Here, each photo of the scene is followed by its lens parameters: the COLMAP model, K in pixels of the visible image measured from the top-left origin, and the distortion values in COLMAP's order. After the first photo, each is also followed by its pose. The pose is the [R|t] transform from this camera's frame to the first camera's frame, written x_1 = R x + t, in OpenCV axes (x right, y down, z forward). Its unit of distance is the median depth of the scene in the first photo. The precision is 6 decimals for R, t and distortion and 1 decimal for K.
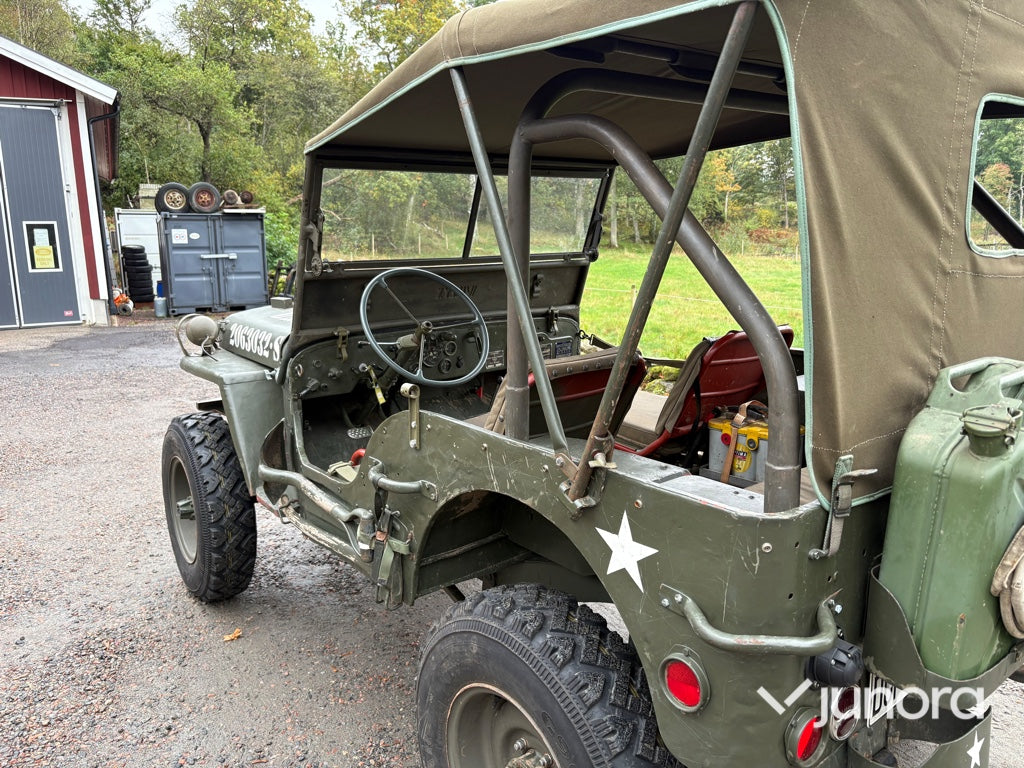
lens RADIAL K [[773.7, 0, 511.7], [0, 773.7, 380.6], [0, 0, 1]] dist [0.050809, -0.051397]
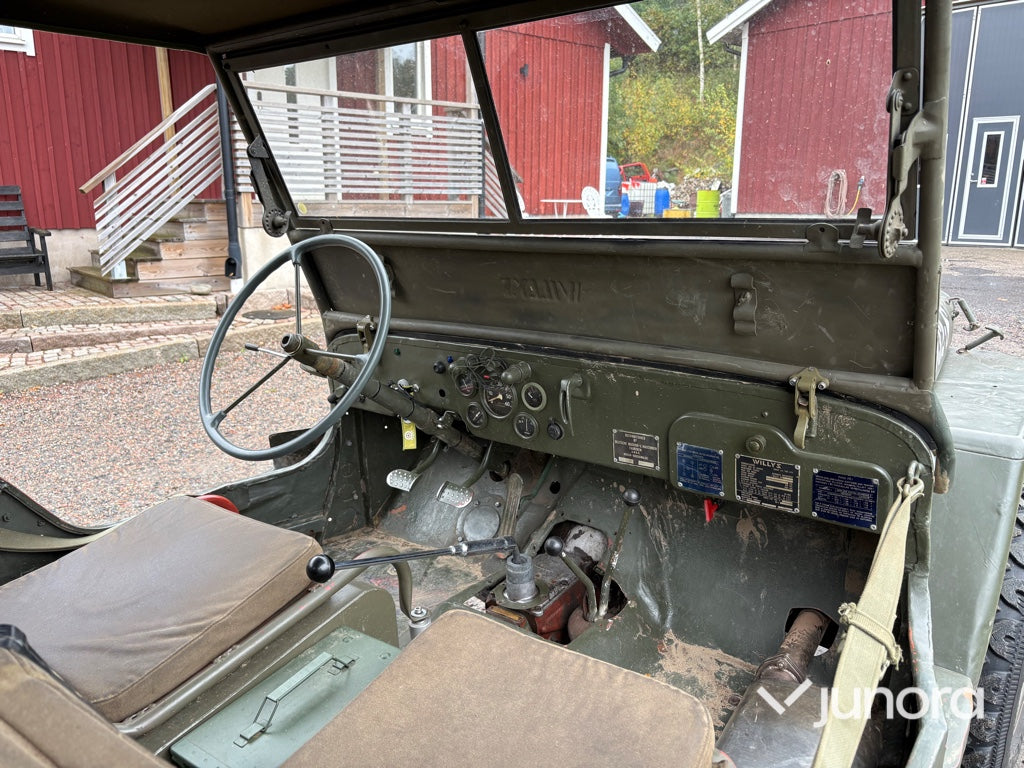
lens RADIAL K [[778.6, 0, 510.9], [0, 778.6, 387.5], [0, 0, 1]] dist [0.040137, -0.051301]
pose [[0.238478, 0.271915, -0.932304, 0.078894], [-0.155304, 0.958325, 0.239779, -0.033903], [0.958650, 0.087609, 0.270769, 0.170654]]
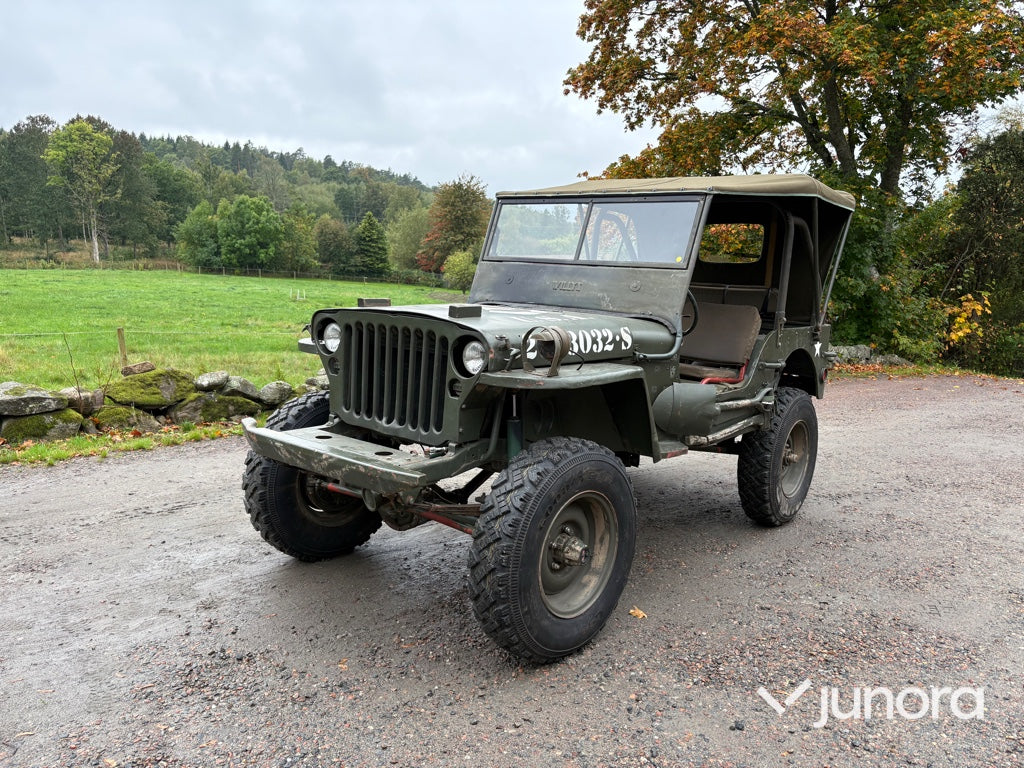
lens RADIAL K [[776.6, 0, 510.7], [0, 776.6, 385.1], [0, 0, 1]] dist [0.054528, -0.061642]
pose [[-0.198265, -0.145140, 0.969343, -0.273723], [0.143748, 0.973976, 0.175235, -0.039293], [-0.969550, 0.174084, -0.172242, 0.269765]]
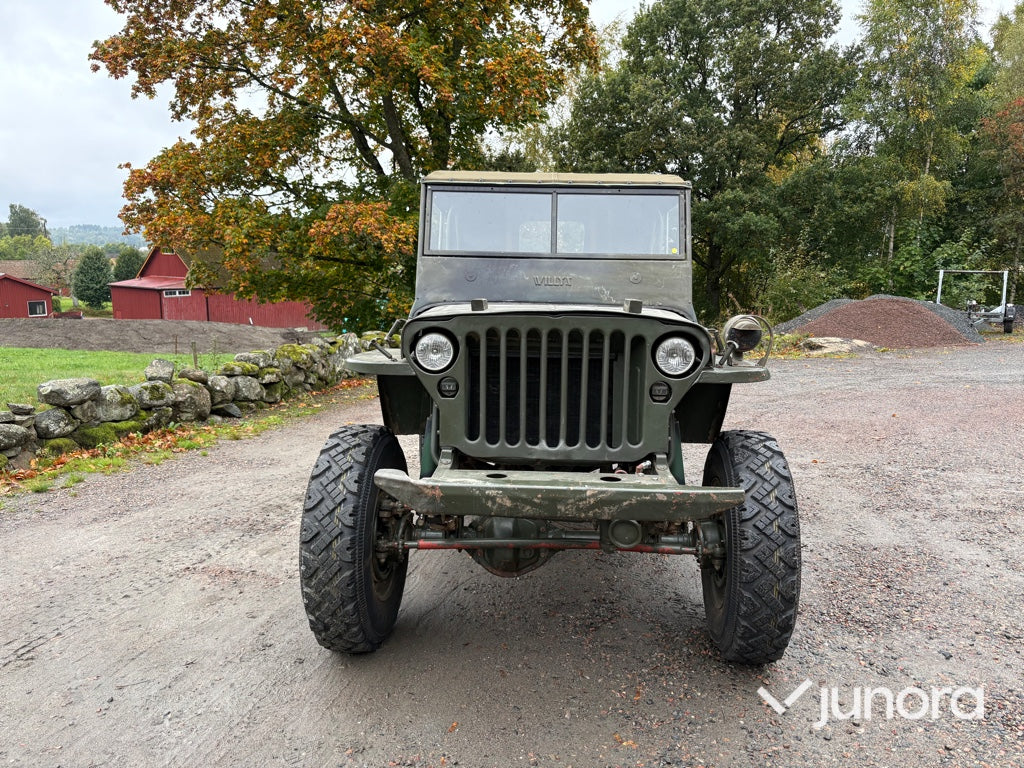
lens RADIAL K [[779.9, 0, 512.6], [0, 779.9, 383.5], [0, 0, 1]] dist [0.044466, -0.054206]
pose [[-0.753146, -0.080082, 0.652961, -0.170910], [0.117666, 0.960158, 0.253477, -0.056311], [-0.647245, 0.267736, -0.713716, 0.395215]]
